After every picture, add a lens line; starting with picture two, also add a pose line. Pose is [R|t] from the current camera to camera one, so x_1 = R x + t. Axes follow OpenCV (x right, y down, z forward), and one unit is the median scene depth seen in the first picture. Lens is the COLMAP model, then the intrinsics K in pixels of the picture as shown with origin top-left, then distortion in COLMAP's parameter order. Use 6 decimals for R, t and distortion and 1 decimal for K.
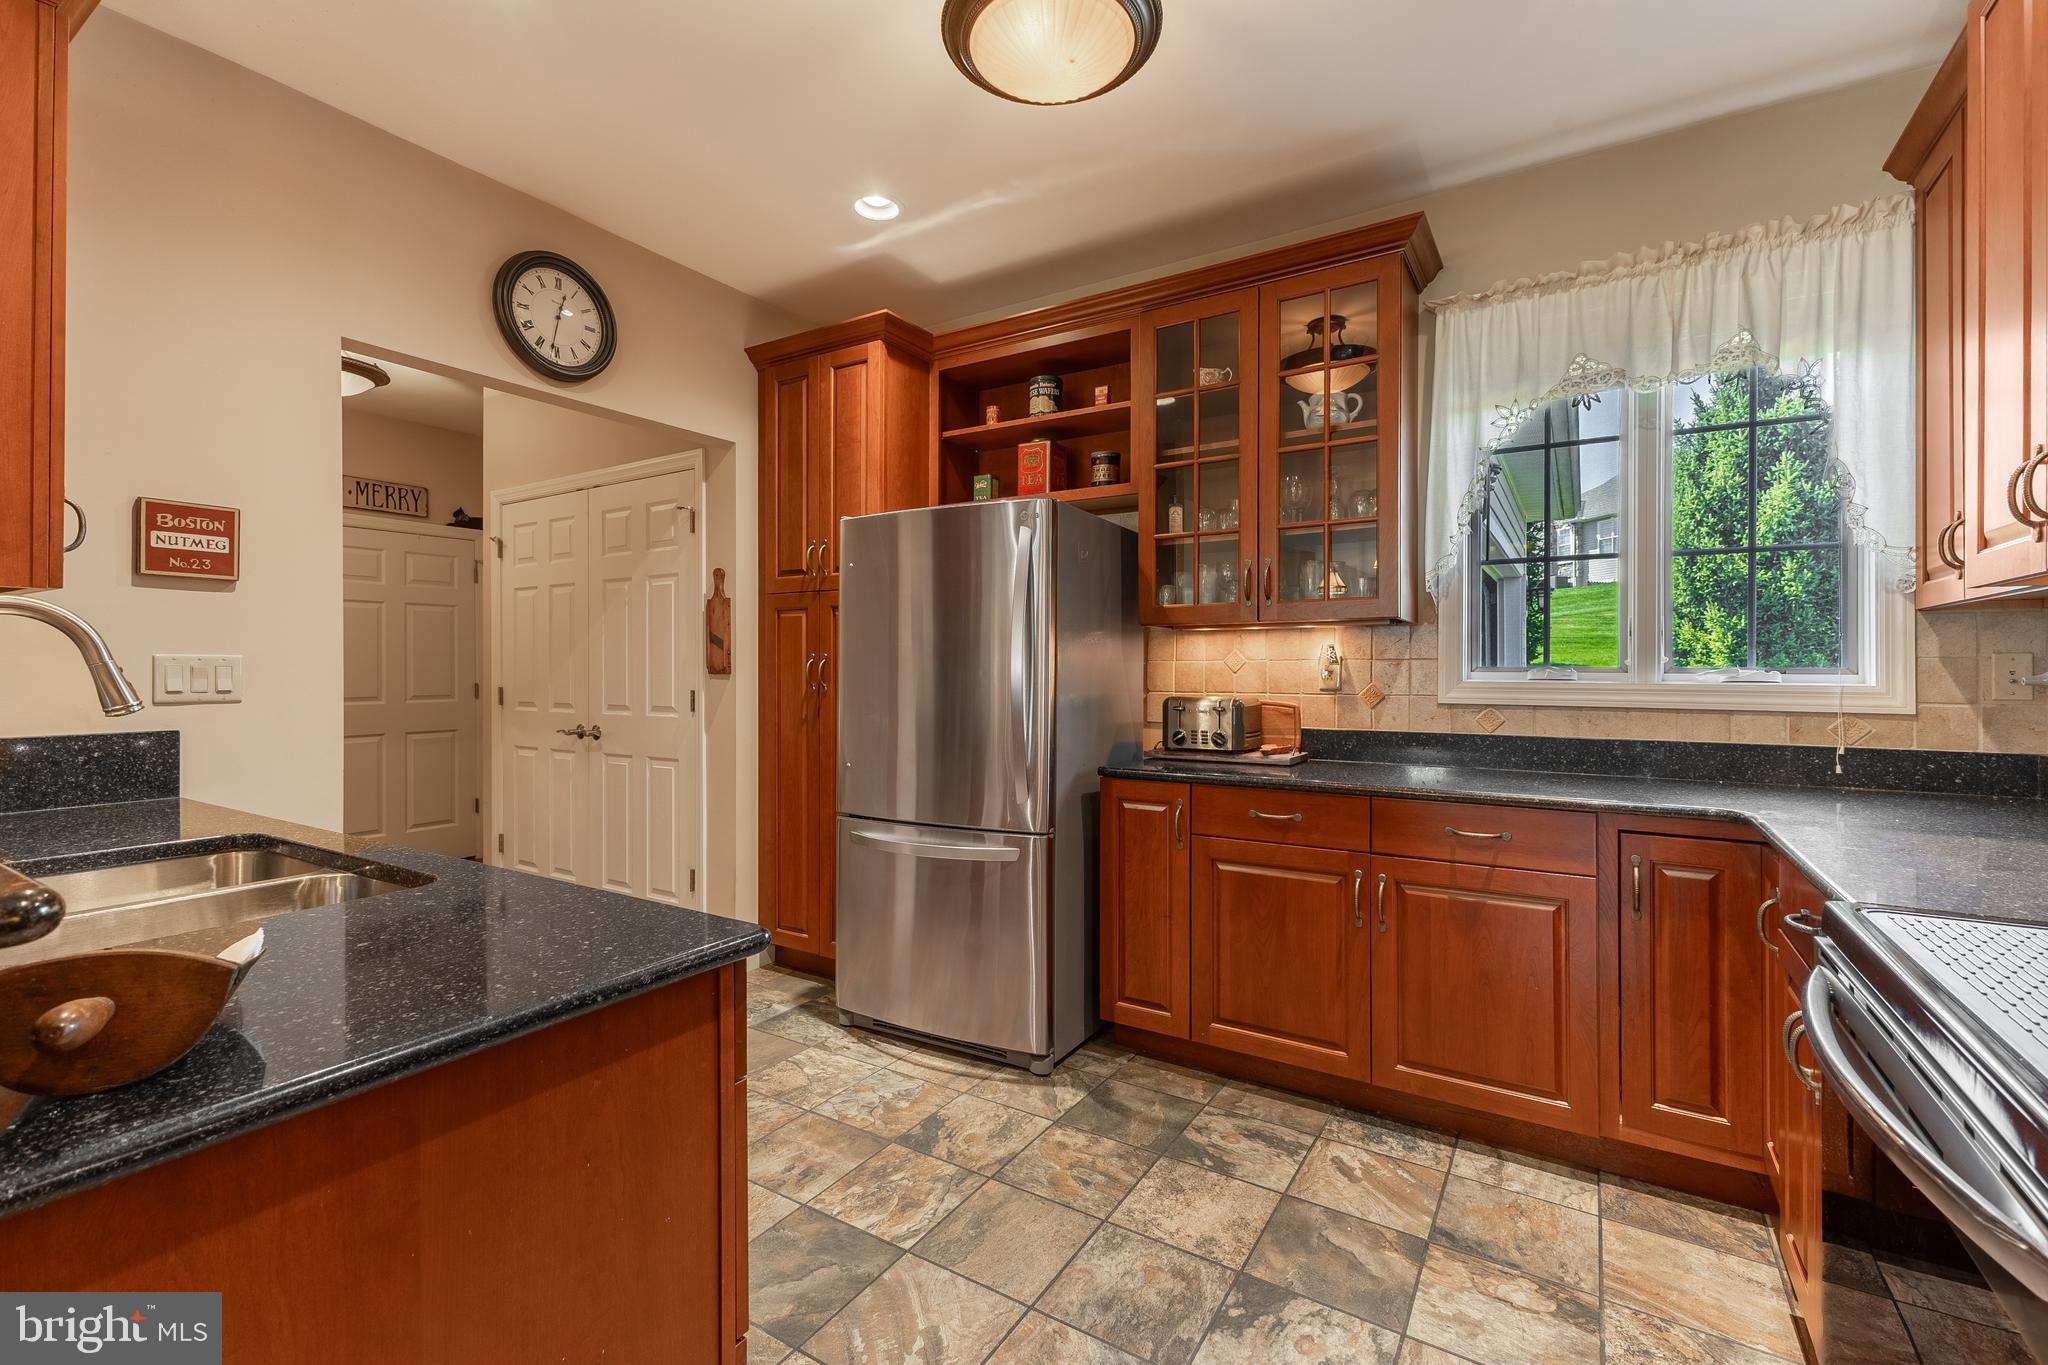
lens RADIAL K [[885.4, 0, 1040.5], [0, 885.4, 677.9], [0, 0, 1]] dist [0.007523, -0.001543]
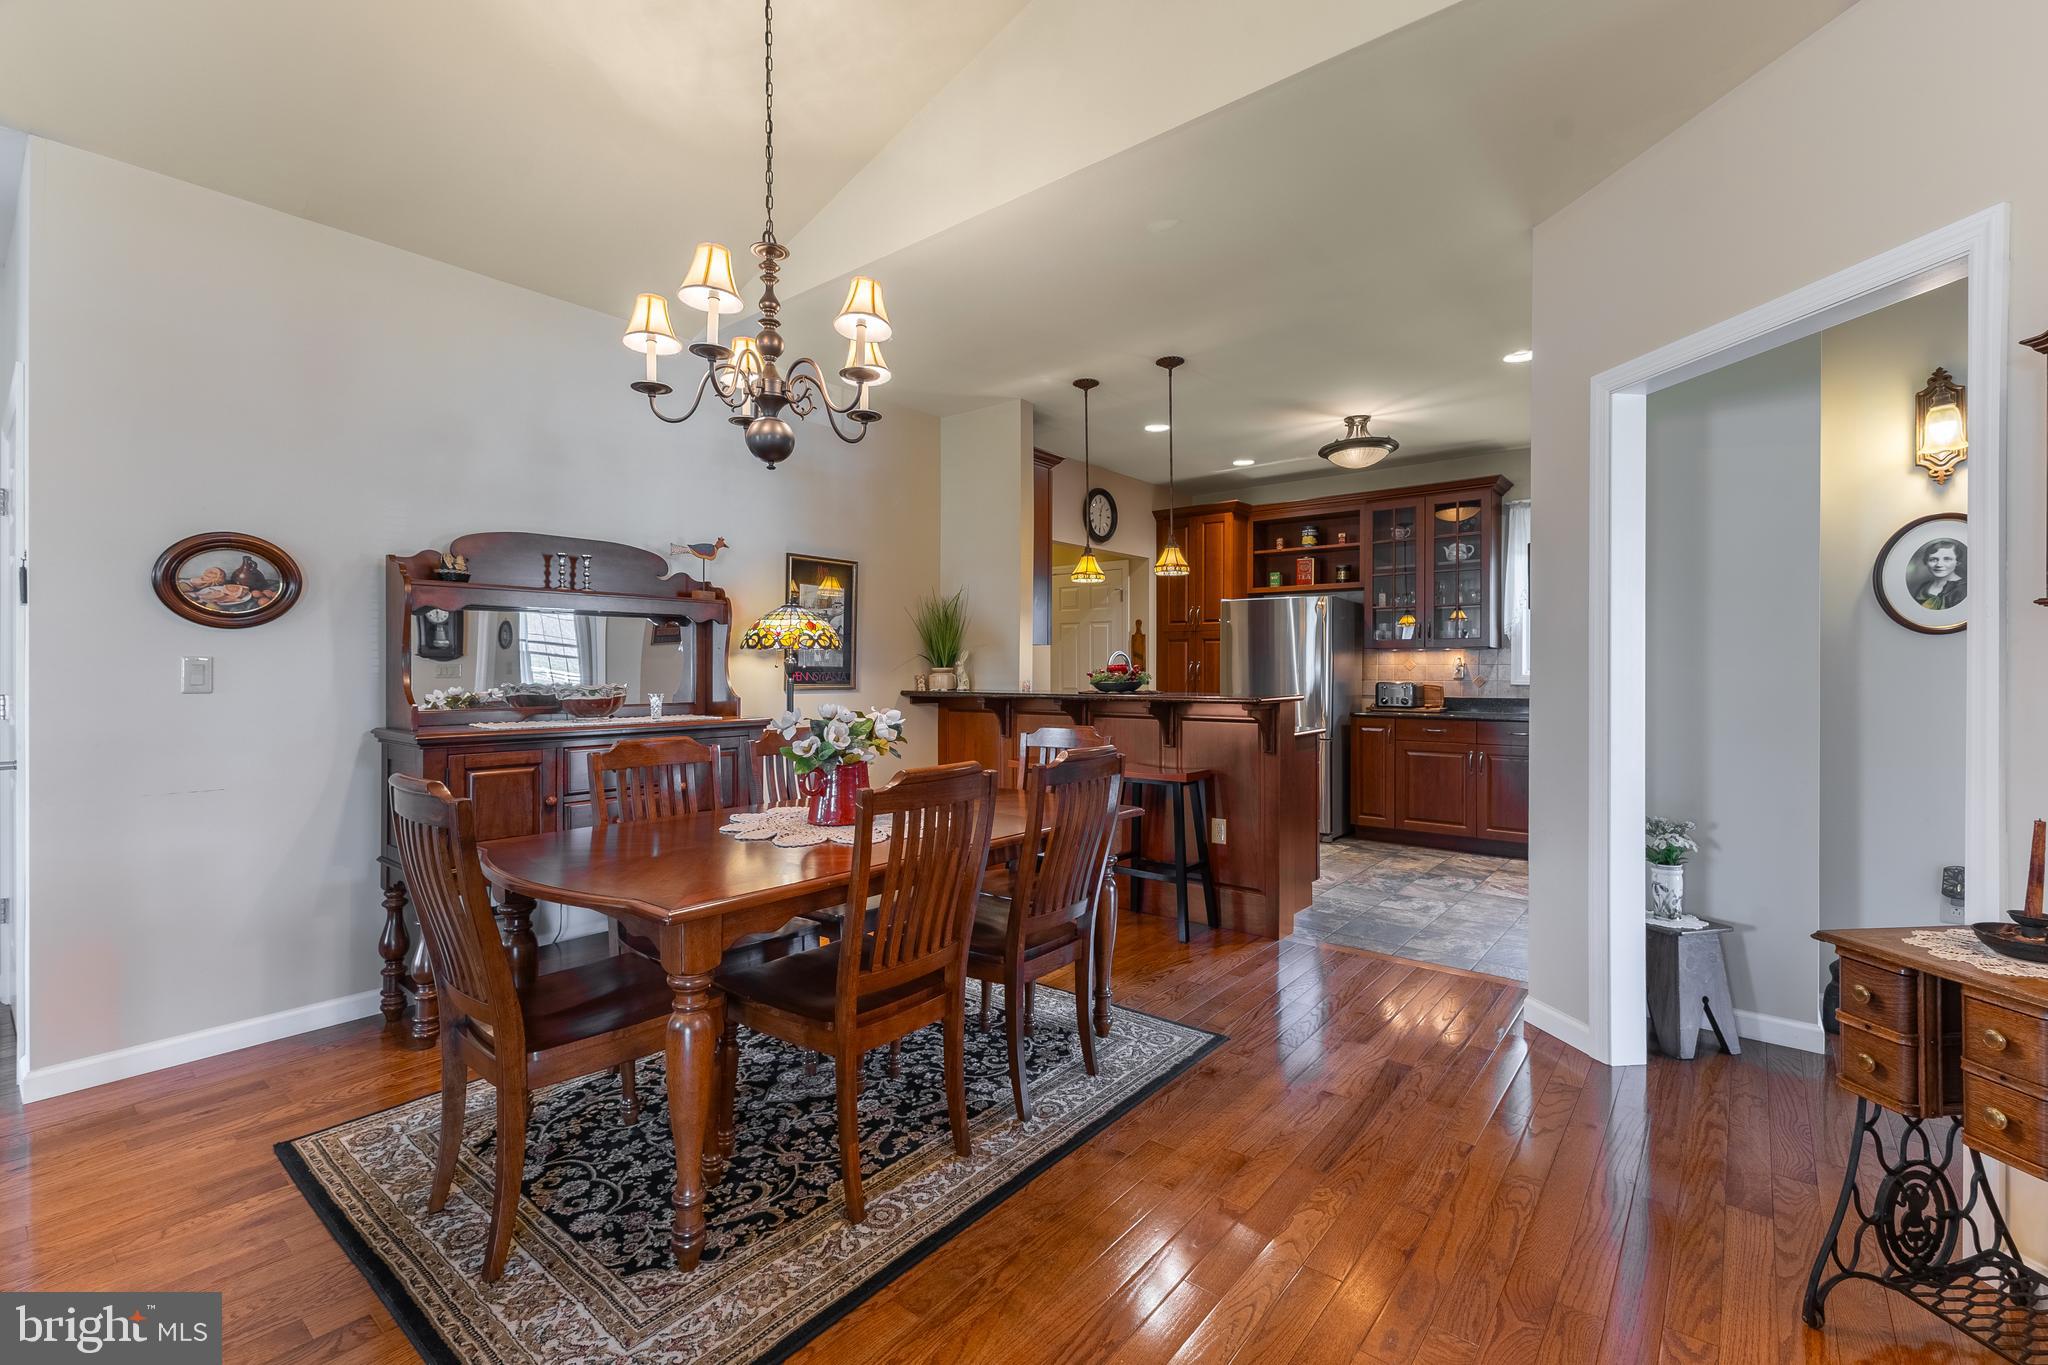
lens RADIAL K [[885.4, 0, 1025.8], [0, 885.4, 684.0], [0, 0, 1]] dist [0.007523, -0.001543]
pose [[0.991057, 0.001773, -0.133430, -0.427717], [-0.001737, 0.999998, 0.000386, 0.027910], [0.133430, -0.000151, 0.991058, -1.275457]]
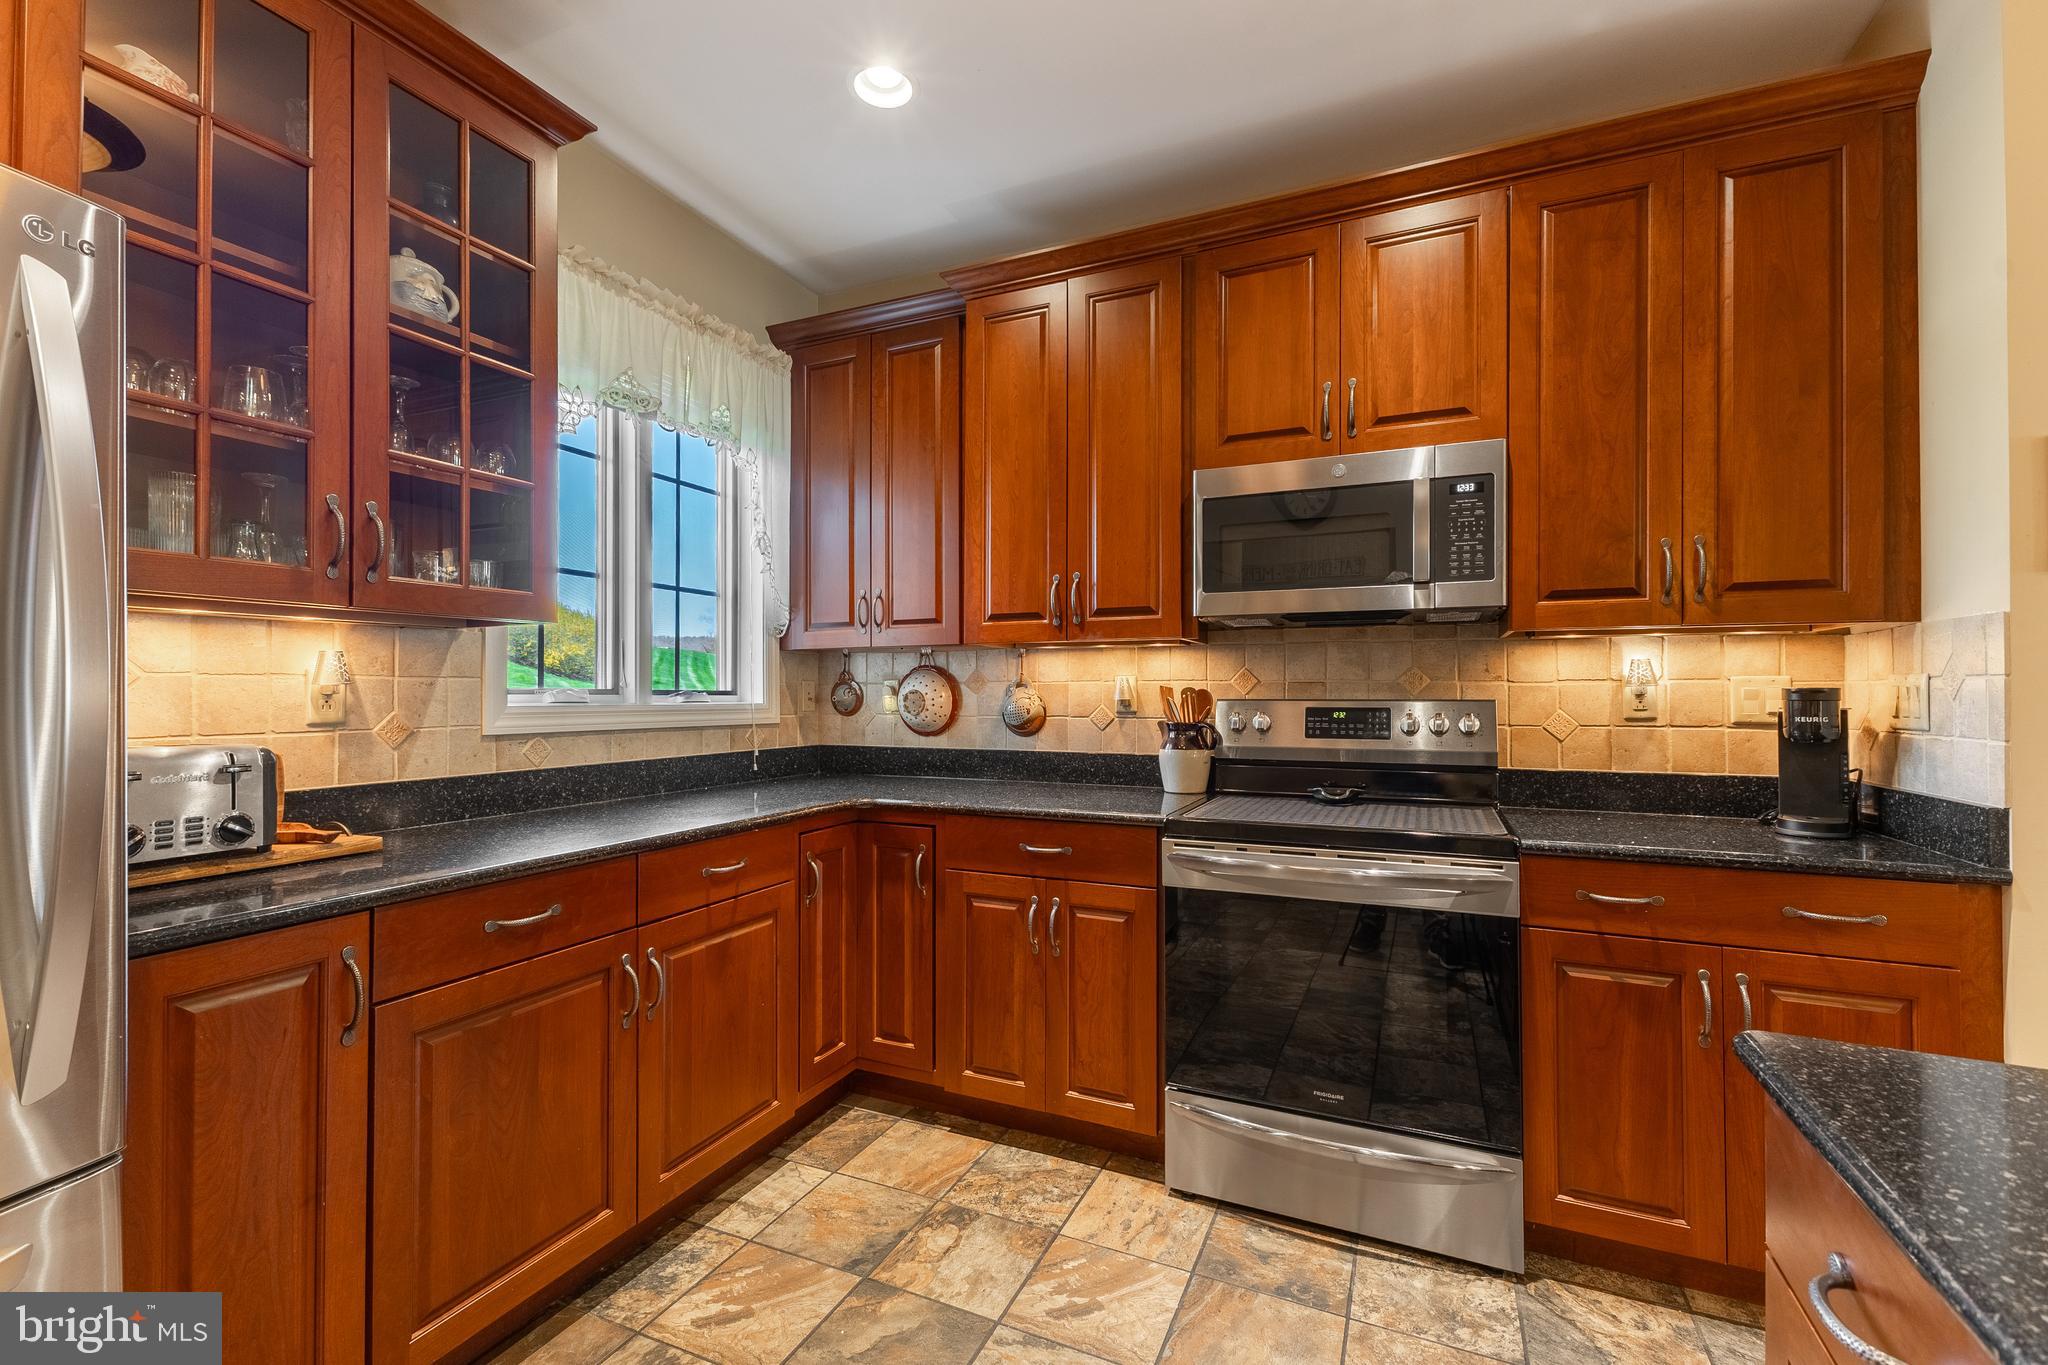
lens RADIAL K [[885.4, 0, 1010.9], [0, 885.4, 684.9], [0, 0, 1]] dist [0.007523, -0.001543]
pose [[-0.125245, 0.008487, 0.992089, -0.358117], [0.012377, 0.999899, -0.006992, -0.003913], [-0.992049, 0.011403, -0.125338, 0.618464]]
